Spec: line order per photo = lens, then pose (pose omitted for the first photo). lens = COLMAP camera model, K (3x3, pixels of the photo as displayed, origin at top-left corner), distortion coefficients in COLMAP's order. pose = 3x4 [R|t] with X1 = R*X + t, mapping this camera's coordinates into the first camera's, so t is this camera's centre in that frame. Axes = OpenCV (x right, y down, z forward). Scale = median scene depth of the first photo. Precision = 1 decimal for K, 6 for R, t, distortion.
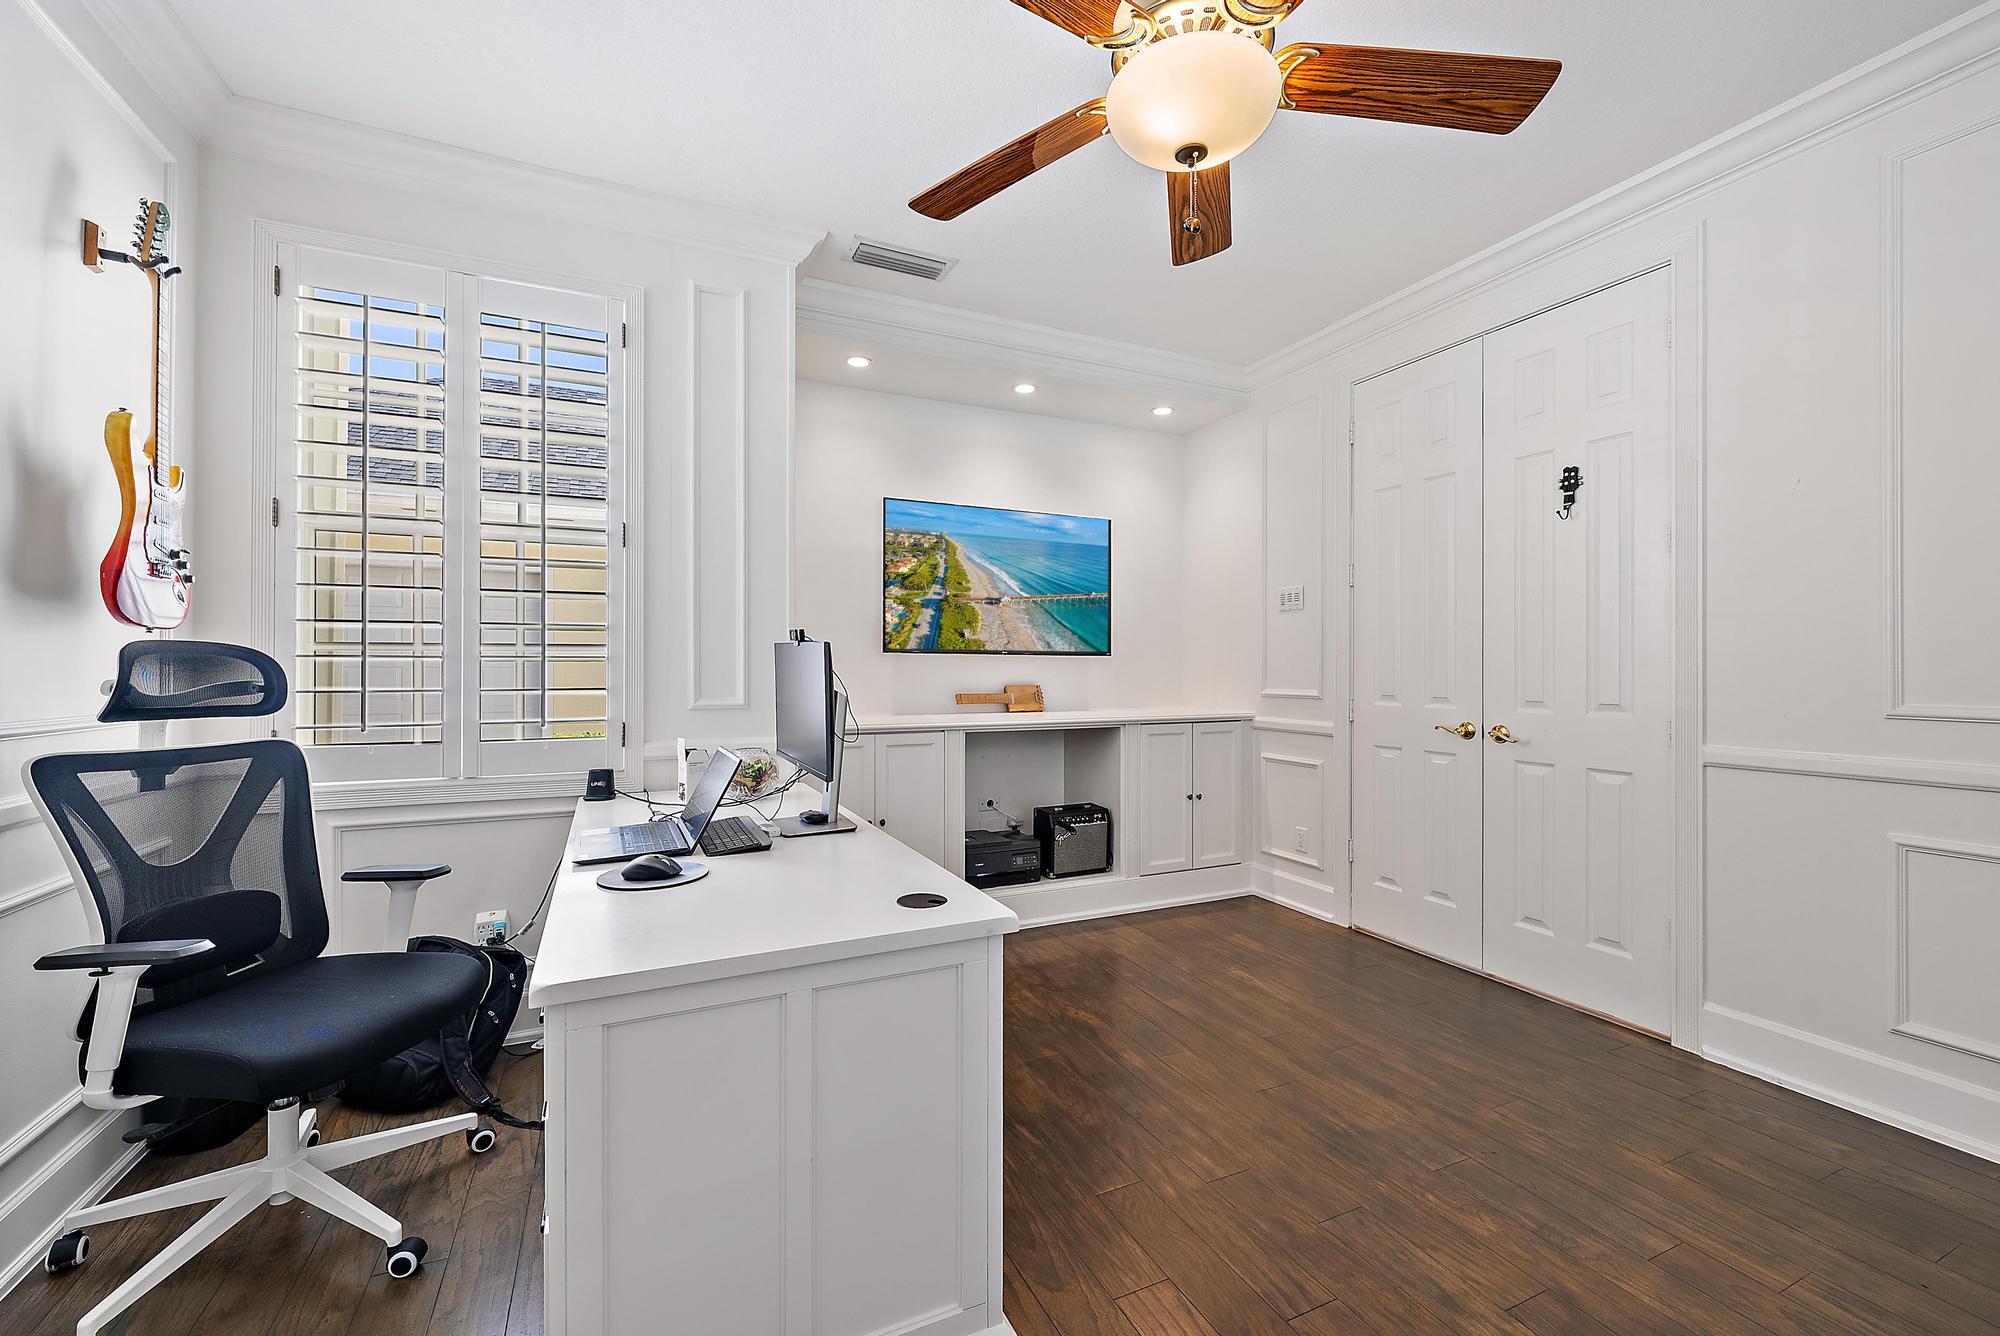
lens RADIAL K [[824.8, 0, 1002.8], [0, 824.8, 664.2], [0, 0, 1]] dist [-0.003998, -0.000411]
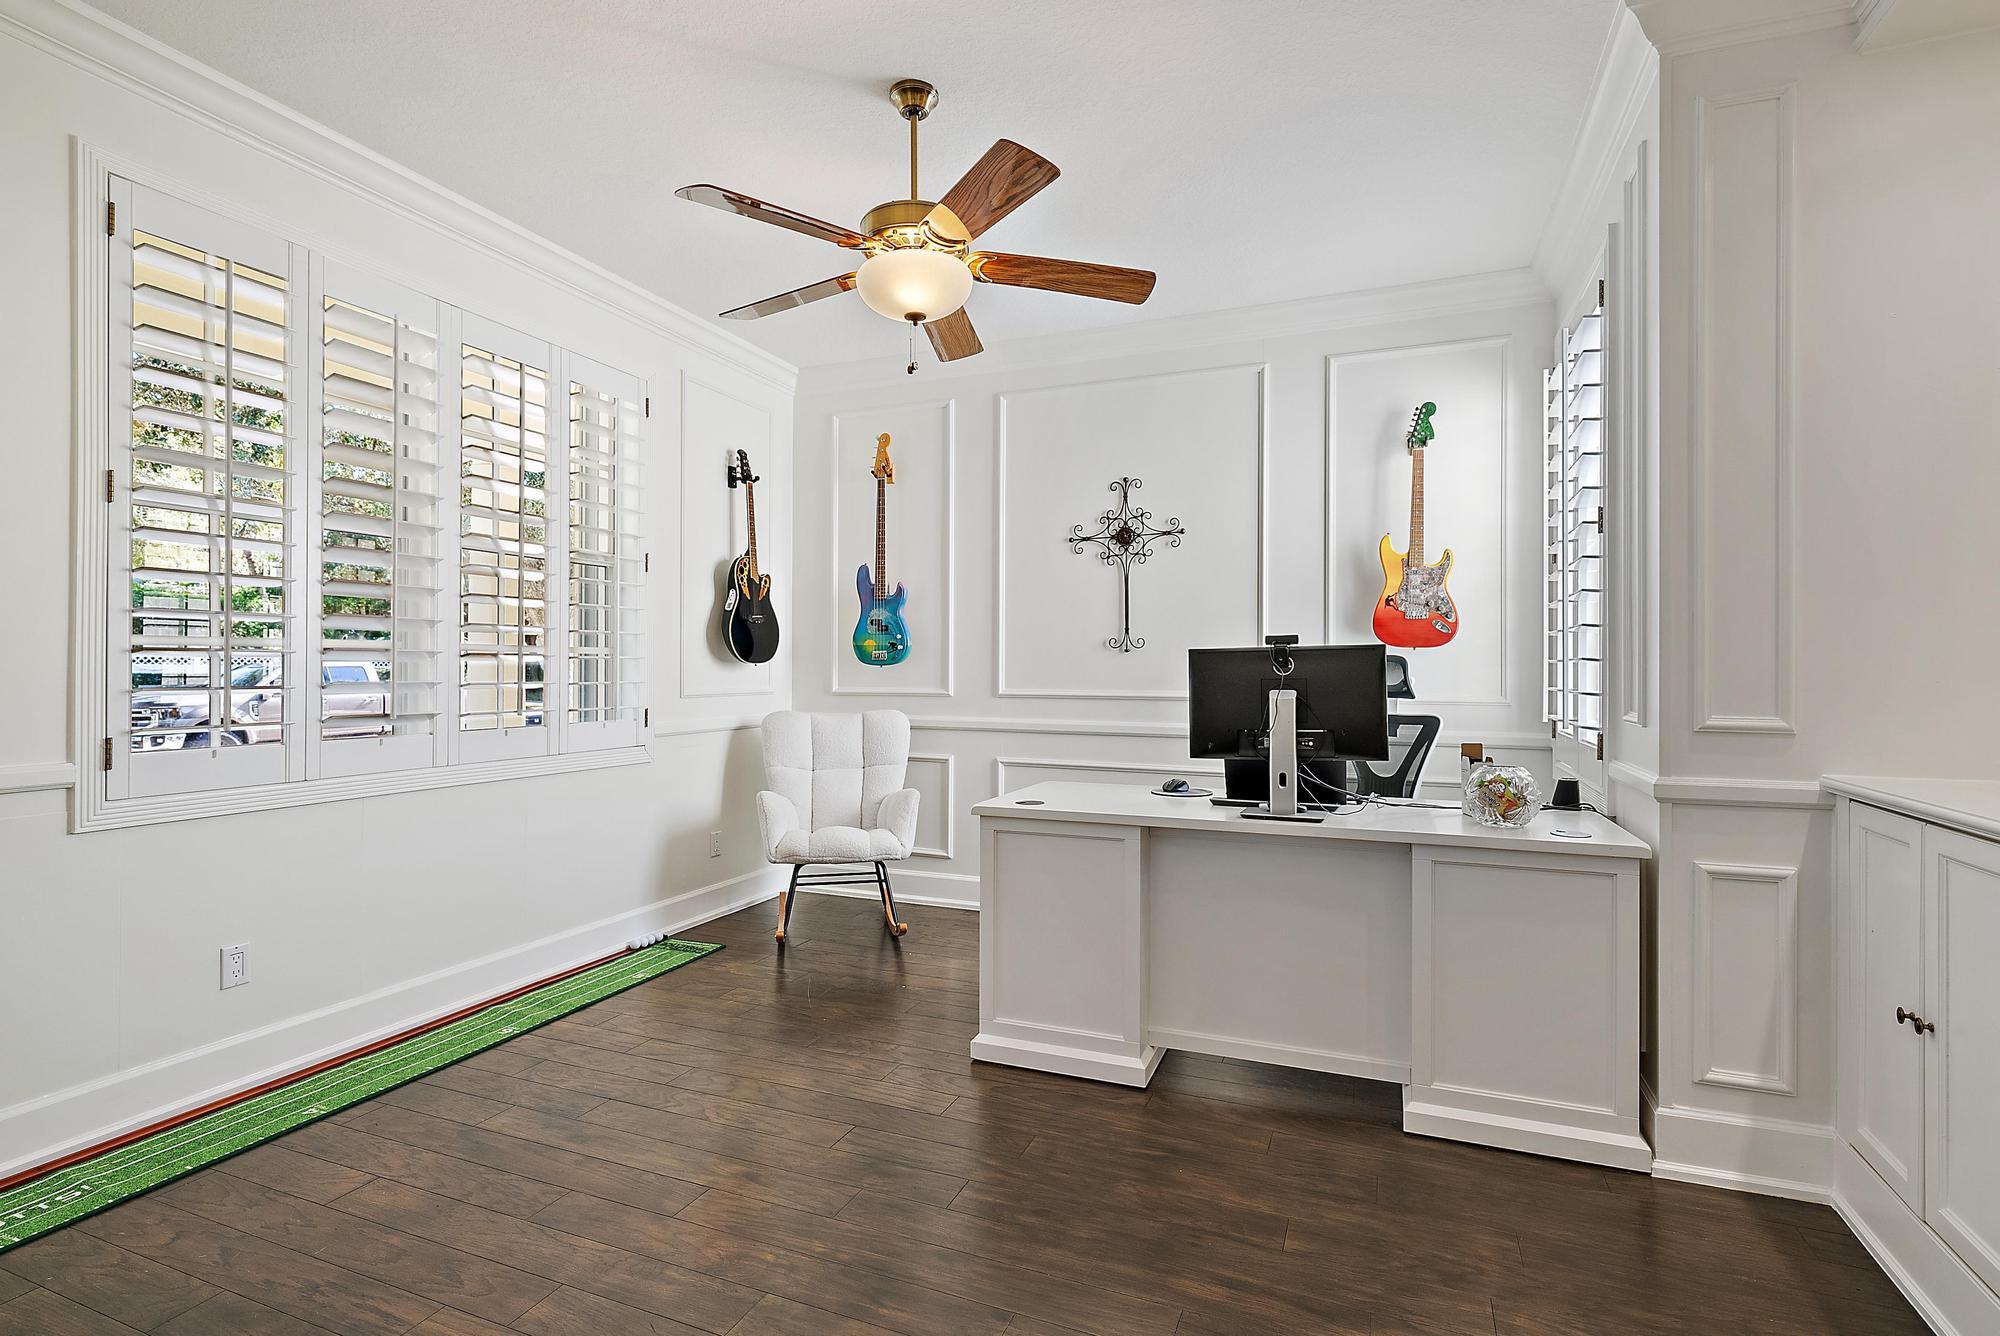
lens RADIAL K [[968.6, 0, 1000.9], [0, 968.6, 665.0], [0, 0, 1]] dist [0.000269, 0.000060]
pose [[-0.735678, -0.000196, -0.677332, 0.984176], [0.000865, 0.999999, -0.001228, -0.001034], [0.677331, -0.001489, -0.735677, 1.826234]]
